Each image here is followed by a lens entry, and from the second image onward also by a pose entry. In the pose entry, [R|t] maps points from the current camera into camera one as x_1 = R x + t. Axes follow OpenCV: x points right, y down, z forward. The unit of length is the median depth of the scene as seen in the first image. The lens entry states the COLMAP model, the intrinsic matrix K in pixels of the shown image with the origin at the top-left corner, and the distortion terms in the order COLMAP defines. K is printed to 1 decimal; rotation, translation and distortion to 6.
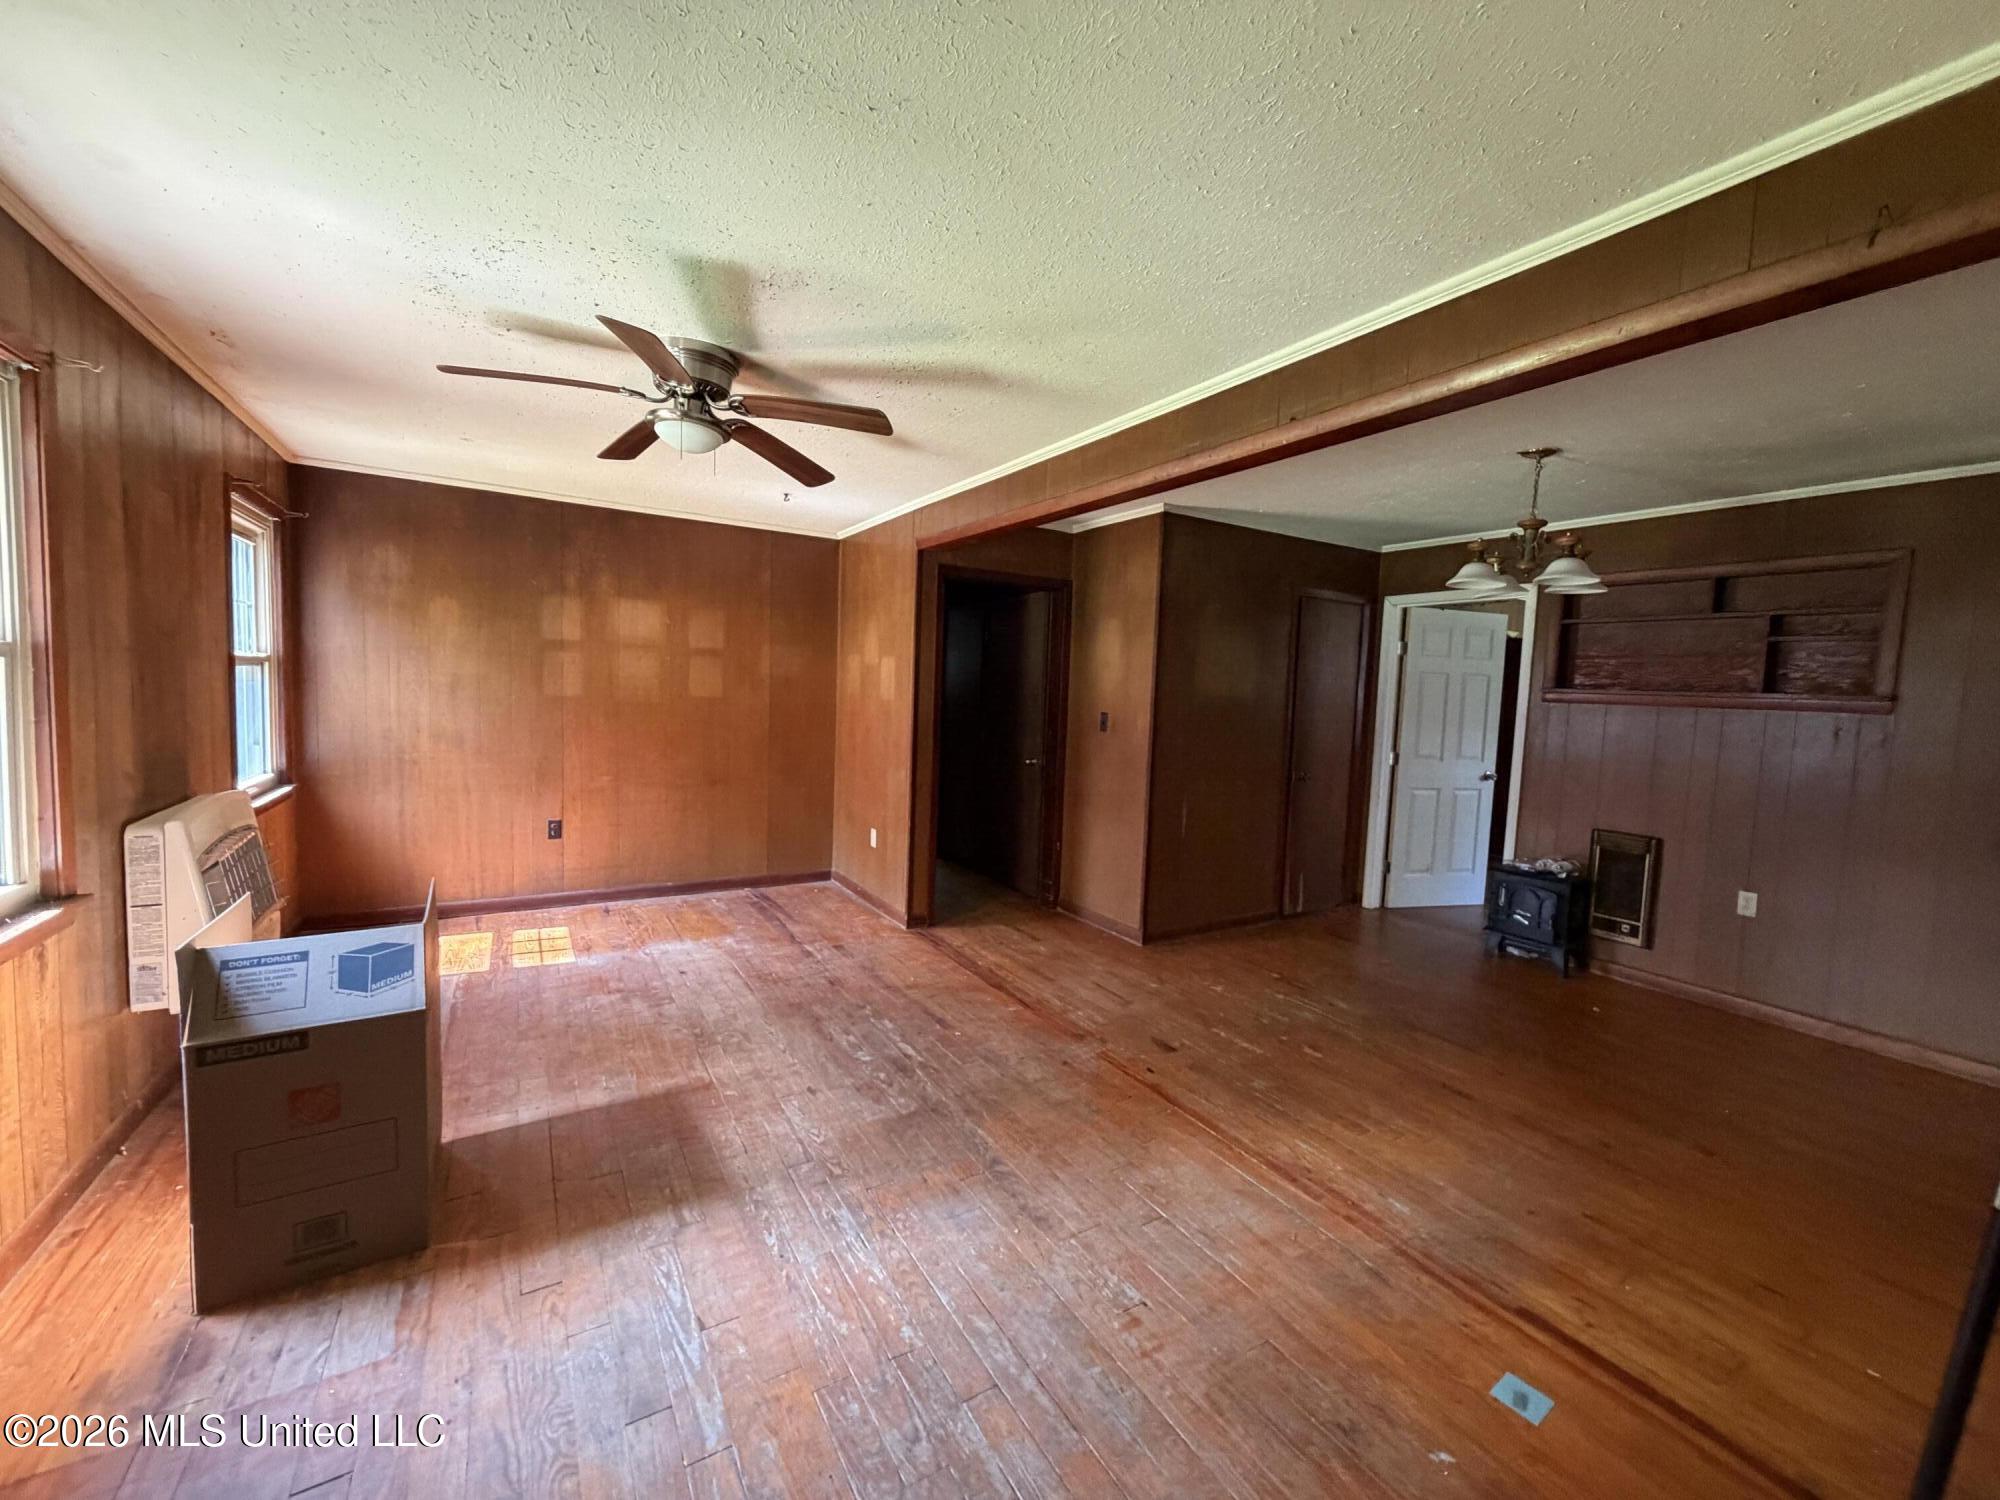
lens RADIAL K [[815.5, 0, 1000.0], [0, 815.5, 750.0], [0, 0, 1]] dist [-0.000583, -0.000094]
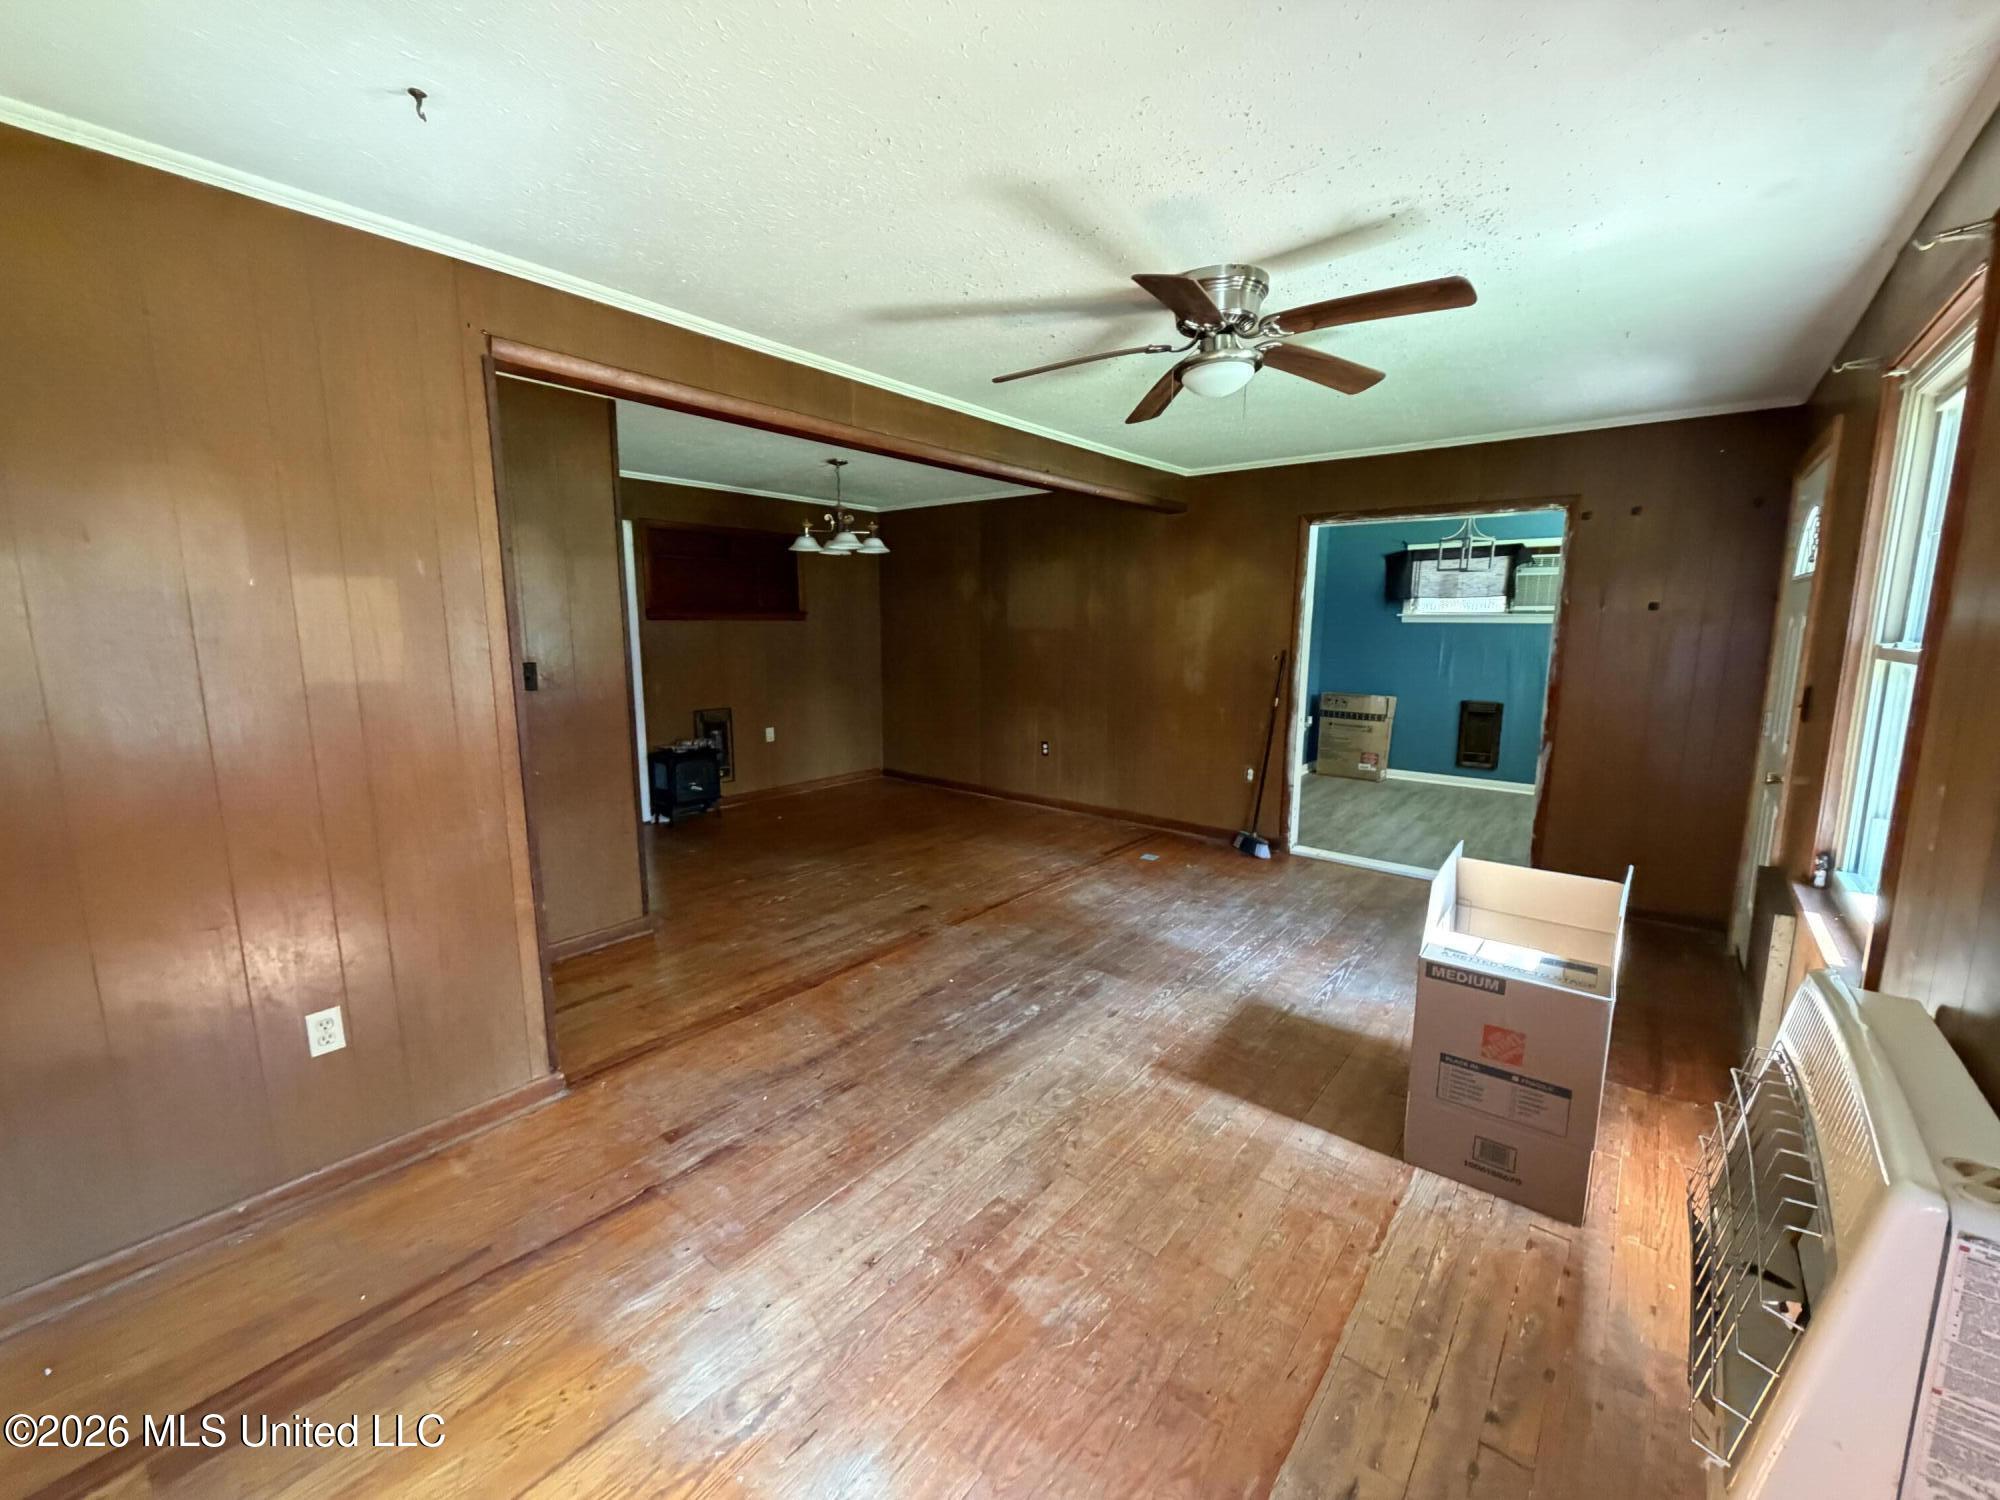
lens RADIAL K [[797.8, 0, 993.1], [0, 797.8, 752.5], [0, 0, 1]] dist [0.001236, -0.000465]
pose [[-0.334002, -0.196503, 0.921862, -0.926783], [0.052706, 0.972604, 0.226415, -0.156627], [-0.941098, 0.124211, -0.314495, 1.207189]]
